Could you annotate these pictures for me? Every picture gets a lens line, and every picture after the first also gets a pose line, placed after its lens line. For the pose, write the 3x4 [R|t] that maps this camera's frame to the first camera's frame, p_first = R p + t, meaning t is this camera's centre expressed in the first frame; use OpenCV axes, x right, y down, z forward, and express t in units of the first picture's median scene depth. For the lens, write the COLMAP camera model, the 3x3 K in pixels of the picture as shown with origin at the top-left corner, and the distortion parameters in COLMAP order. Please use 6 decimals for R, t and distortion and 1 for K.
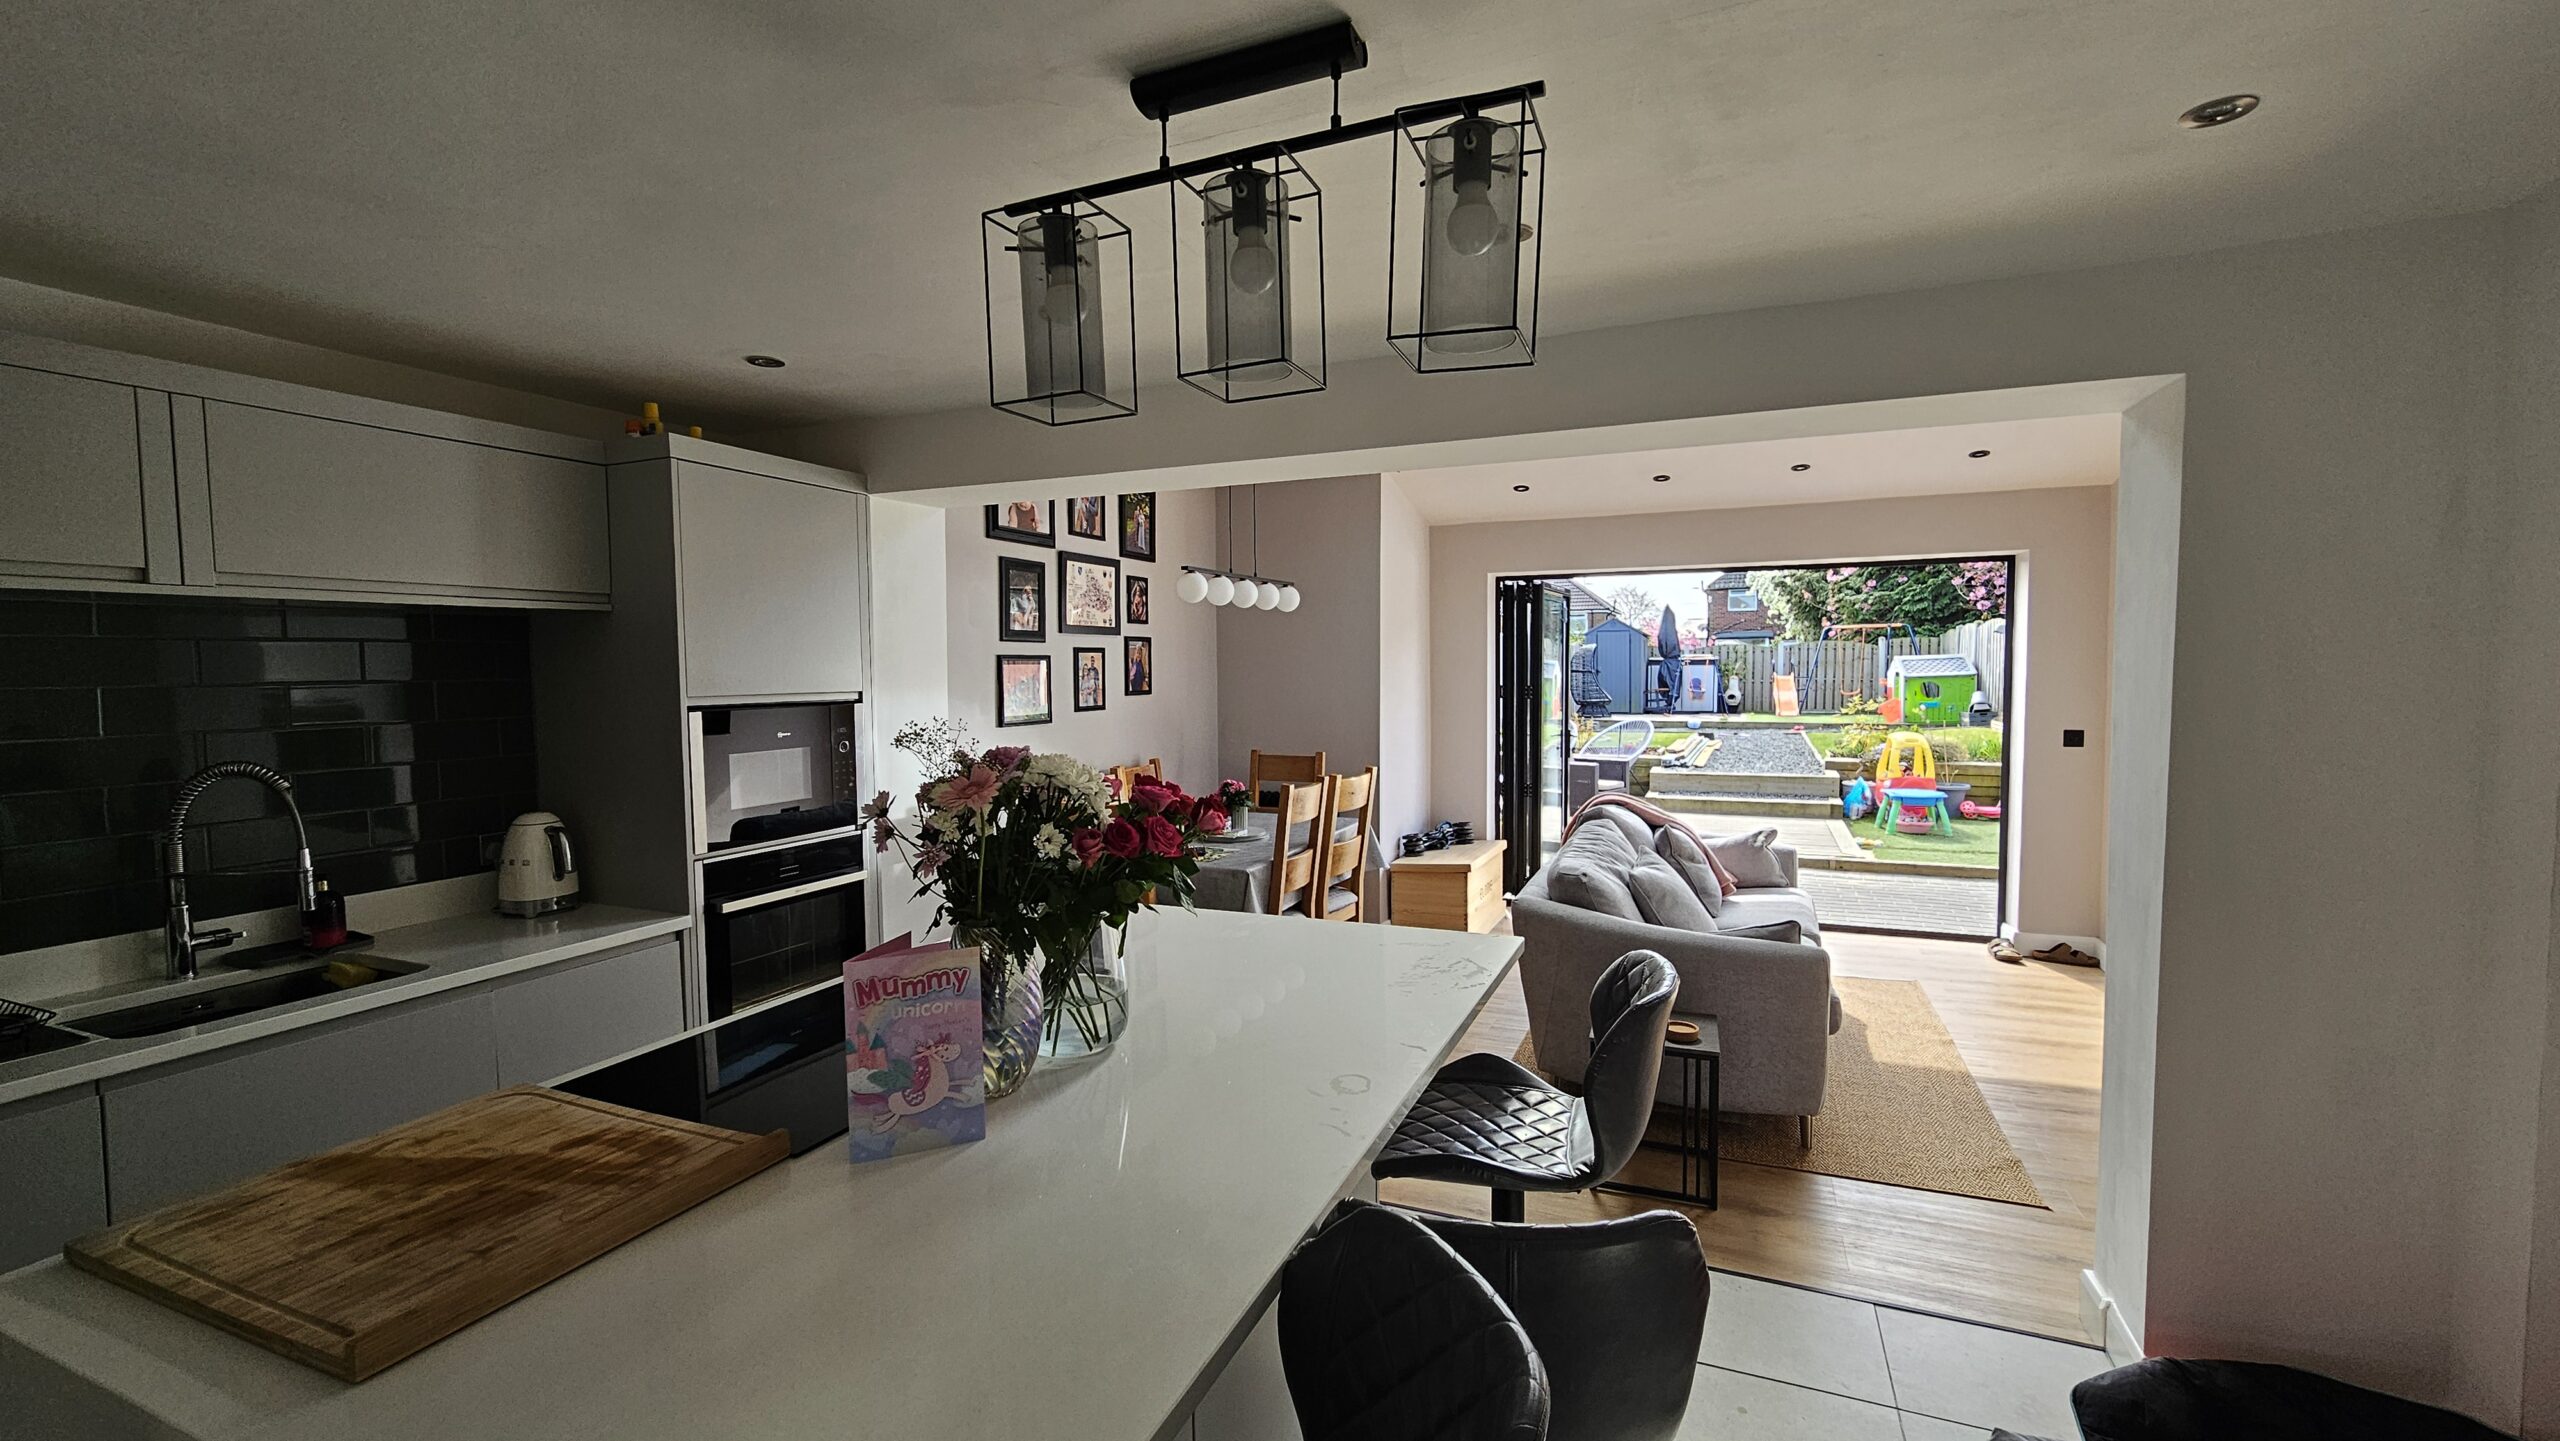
lens RADIAL K [[1068.9, 0, 1272.6], [0, 1068.9, 724.7], [0, 0, 1]] dist [0.002310, -0.000467]
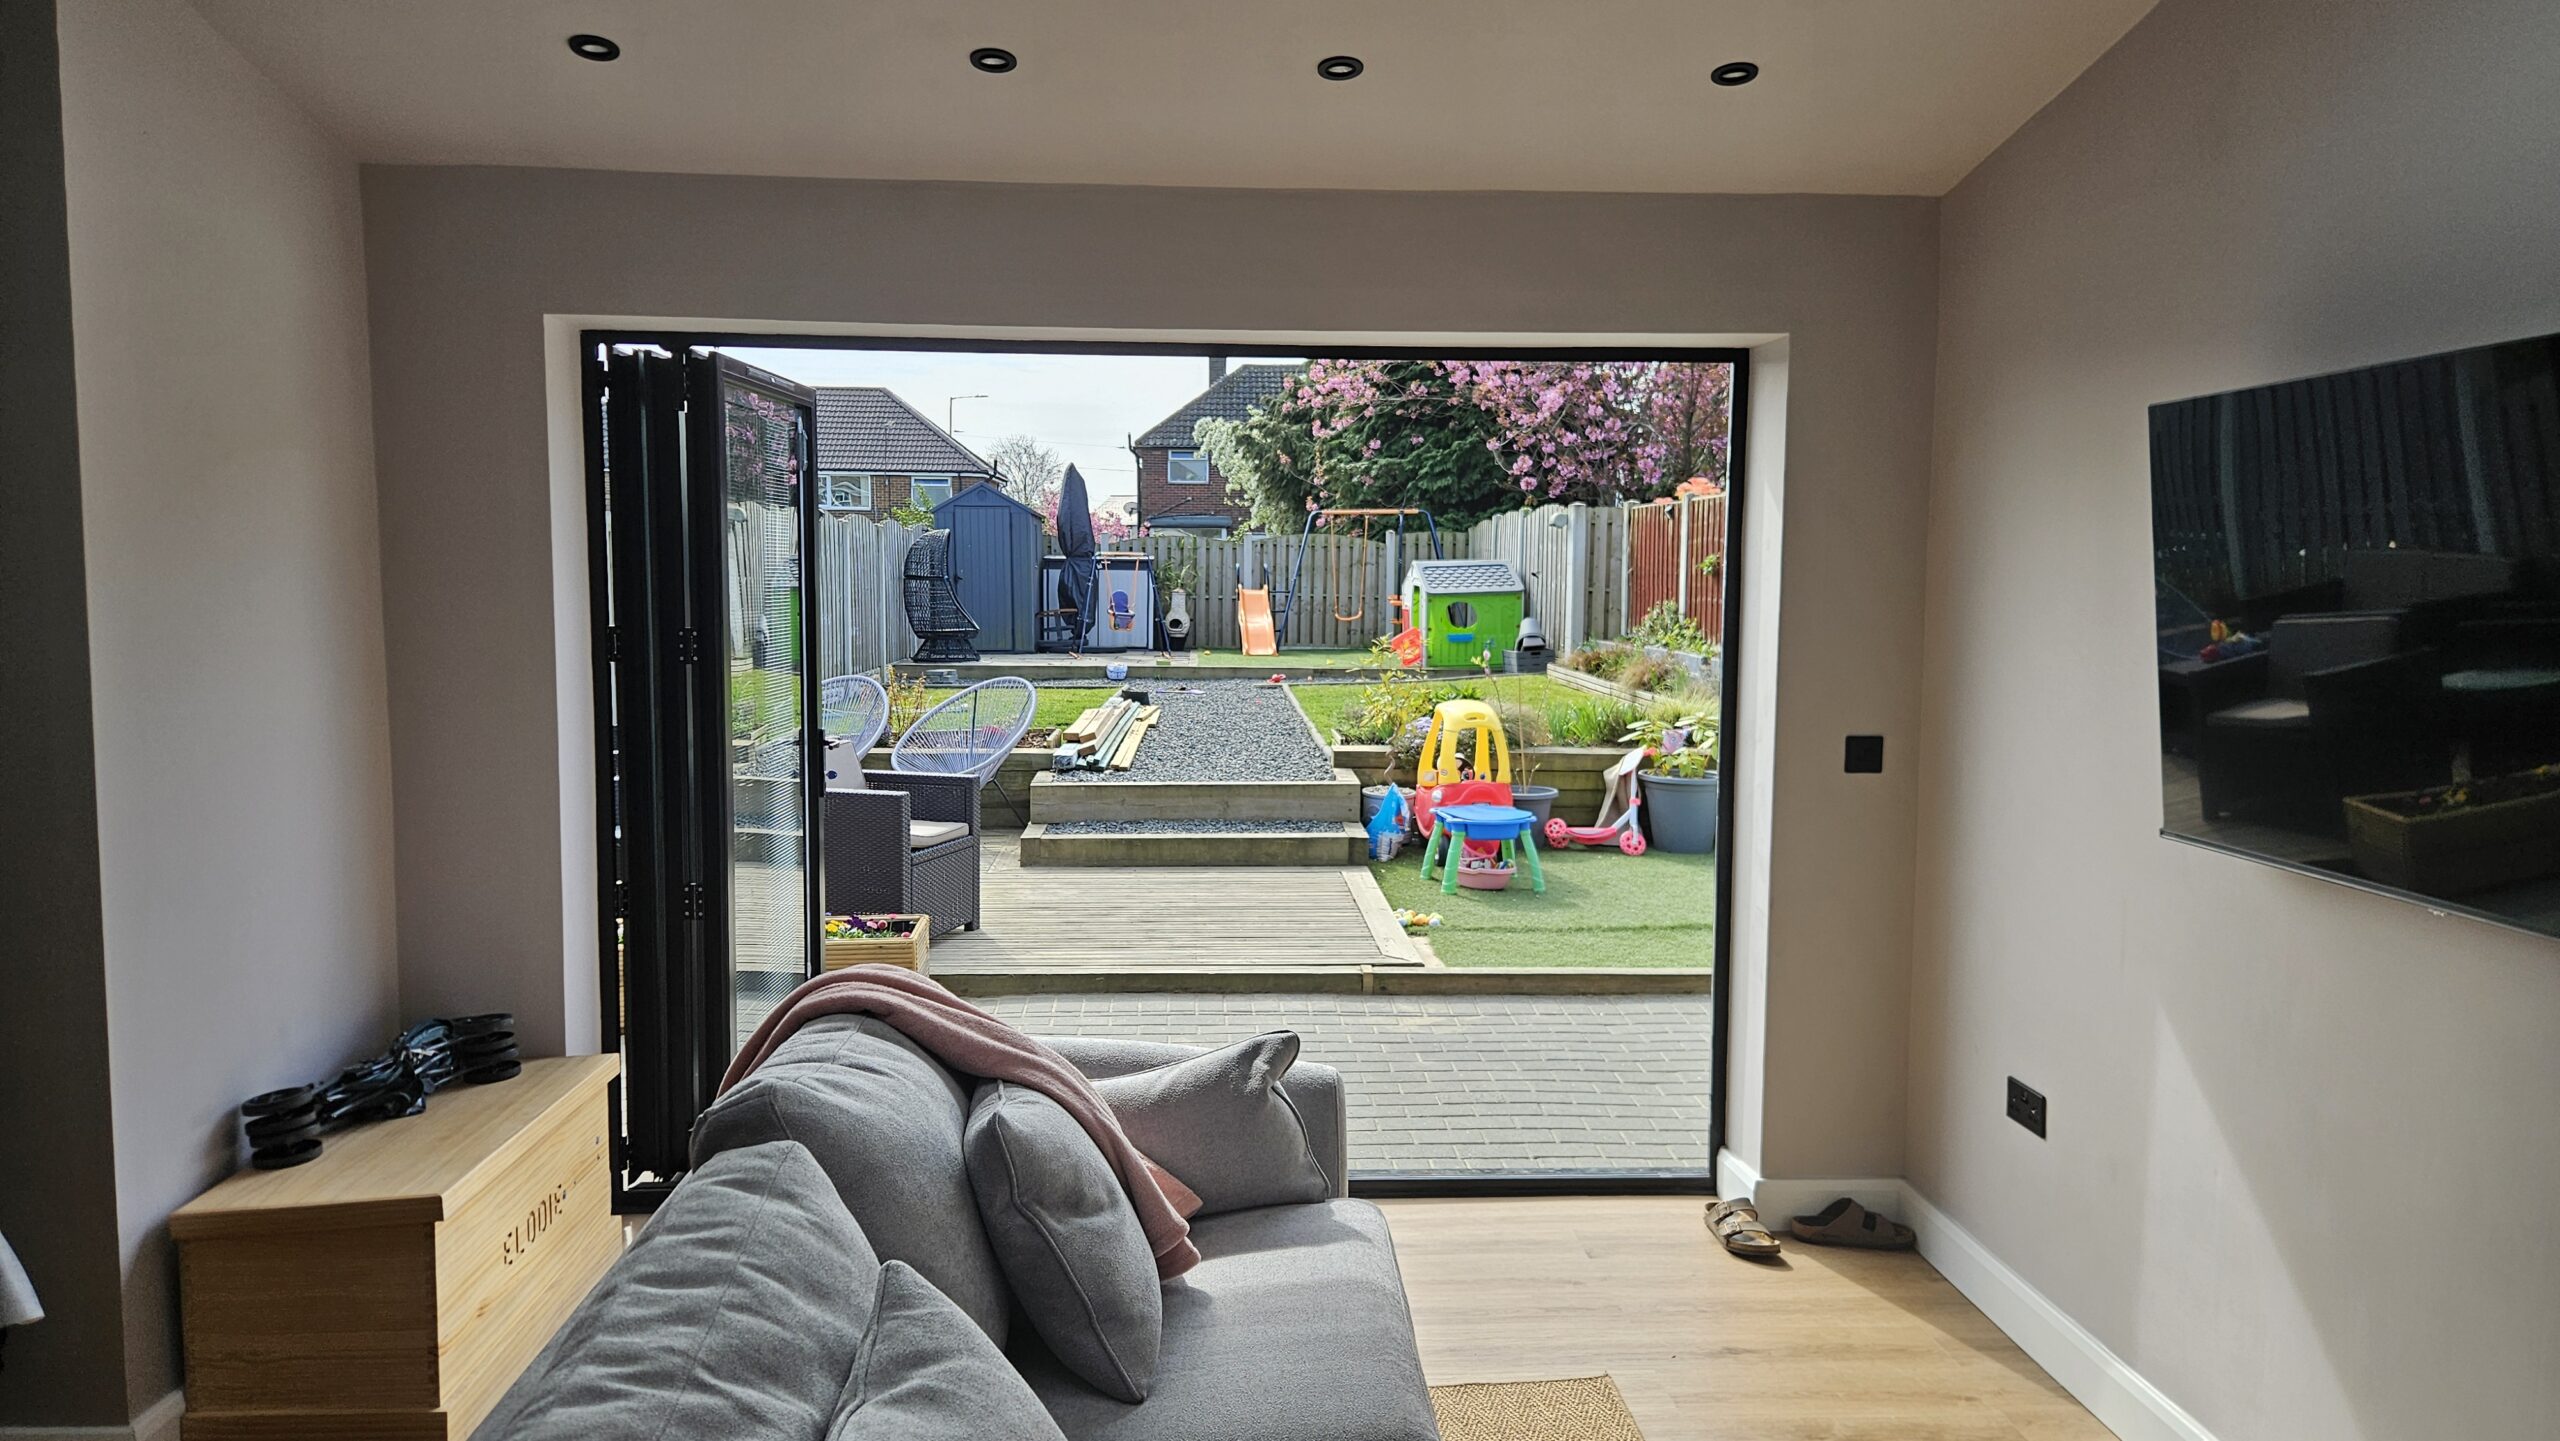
lens RADIAL K [[1725.9, 0, 1259.9], [0, 1725.9, 741.4], [0, 0, 1]] dist [0.061298, -0.000218]
pose [[0.898273, -0.028884, 0.438488, 0.178317], [0.007976, 0.998745, 0.049448, -0.030092], [-0.439366, -0.040920, 0.897376, 0.421495]]
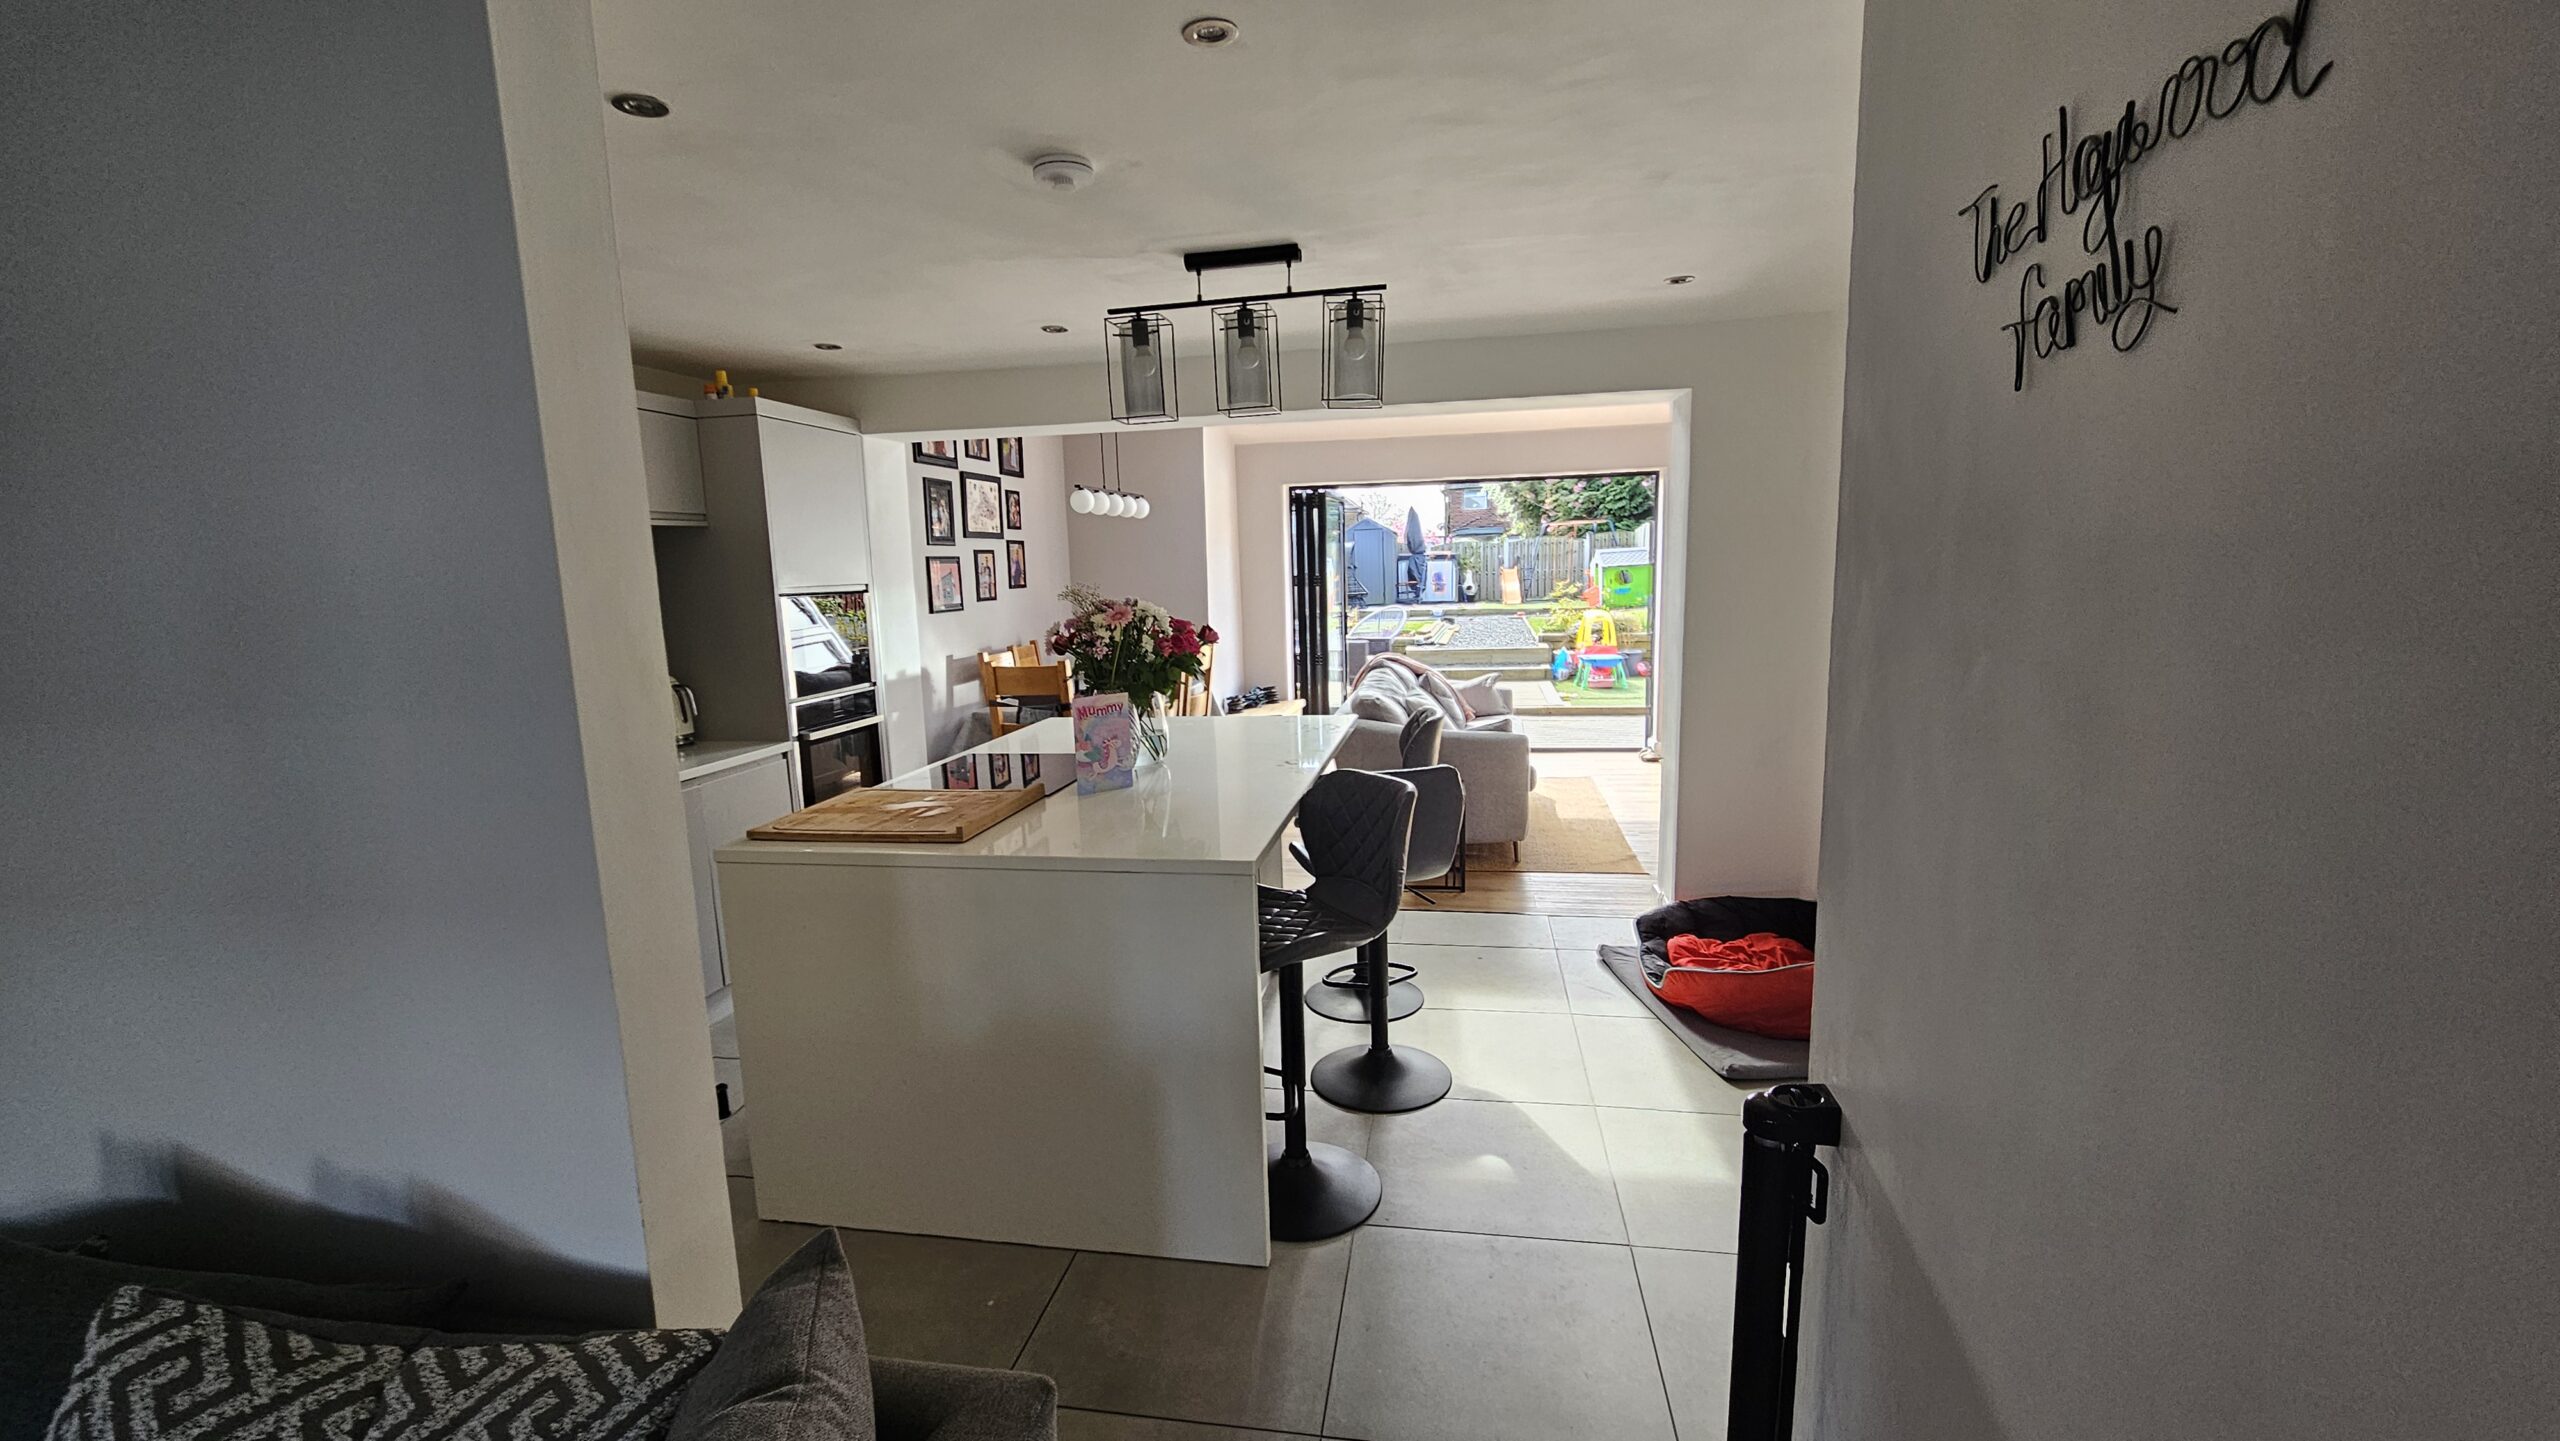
lens RADIAL K [[1068.9, 0, 1272.4], [0, 1068.9, 738.1], [0, 0, 1]] dist [0.002310, -0.000467]
pose [[0.974159, -0.055287, 0.218992, -0.112162], [0.032637, 0.993859, 0.105731, 0.021242], [-0.223492, -0.095851, 0.969981, -0.259479]]
